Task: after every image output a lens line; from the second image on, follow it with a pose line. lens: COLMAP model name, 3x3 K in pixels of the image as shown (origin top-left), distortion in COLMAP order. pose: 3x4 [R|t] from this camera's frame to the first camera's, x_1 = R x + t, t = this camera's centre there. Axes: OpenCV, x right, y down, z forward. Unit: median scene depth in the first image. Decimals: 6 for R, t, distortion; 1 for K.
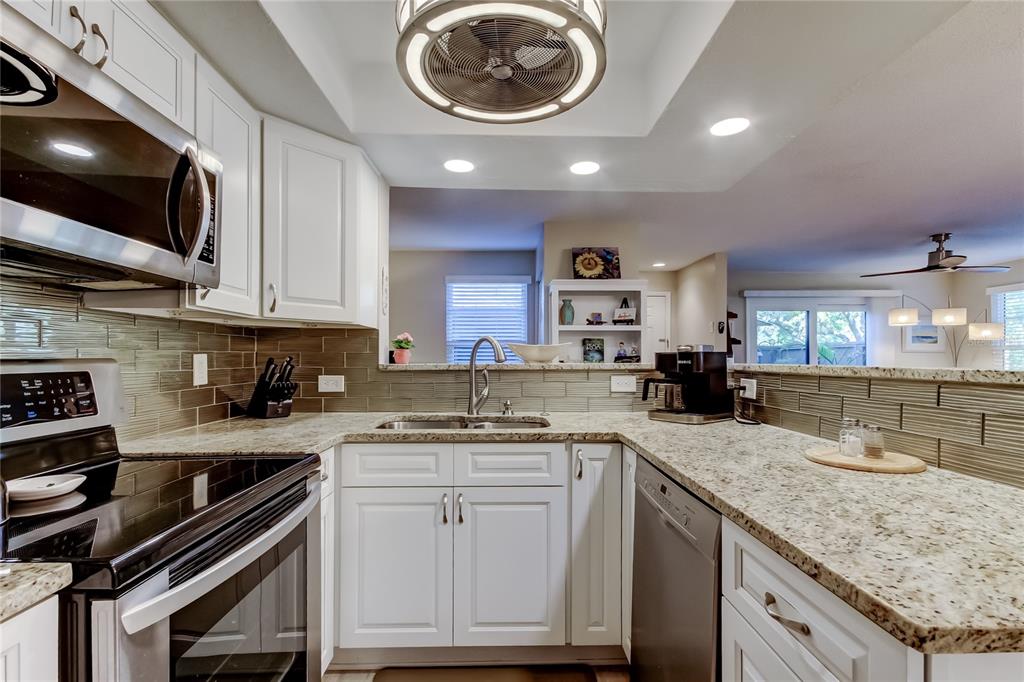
lens RADIAL K [[470.6, 0, 513.3], [0, 470.6, 361.4], [0, 0, 1]] dist [0.003819, 0.000446]
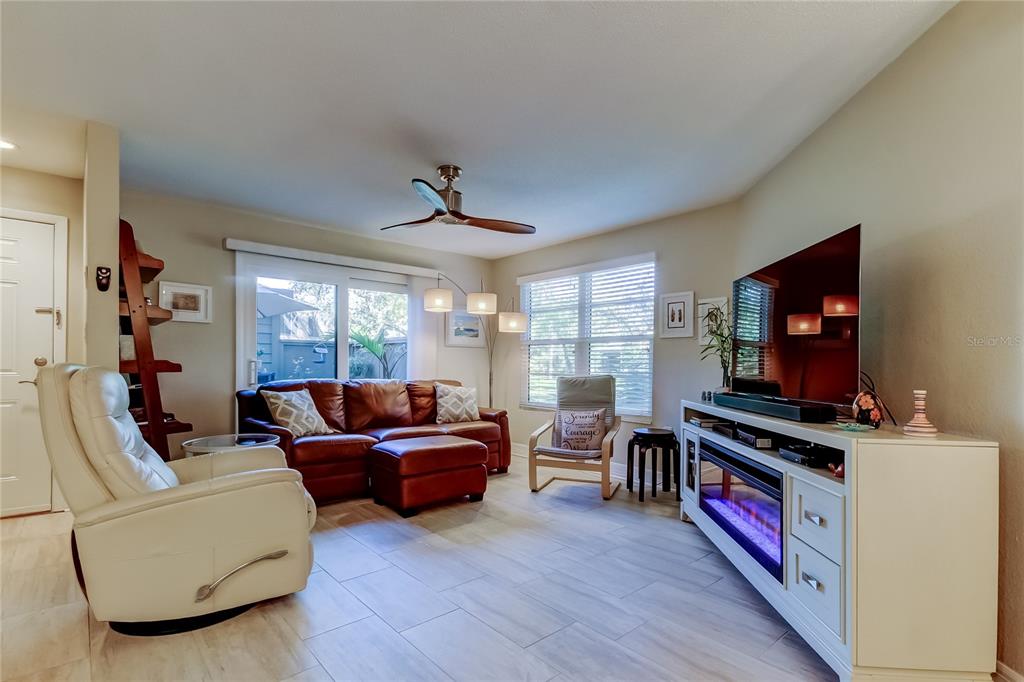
lens RADIAL K [[470.6, 0, 513.3], [0, 470.6, 361.4], [0, 0, 1]] dist [0.003819, 0.000446]
pose [[0.754806, 0.008654, 0.655891, 0.414712], [-0.001678, 0.999935, -0.011263, 0.016723], [-0.655946, 0.007400, 0.754772, 0.333164]]
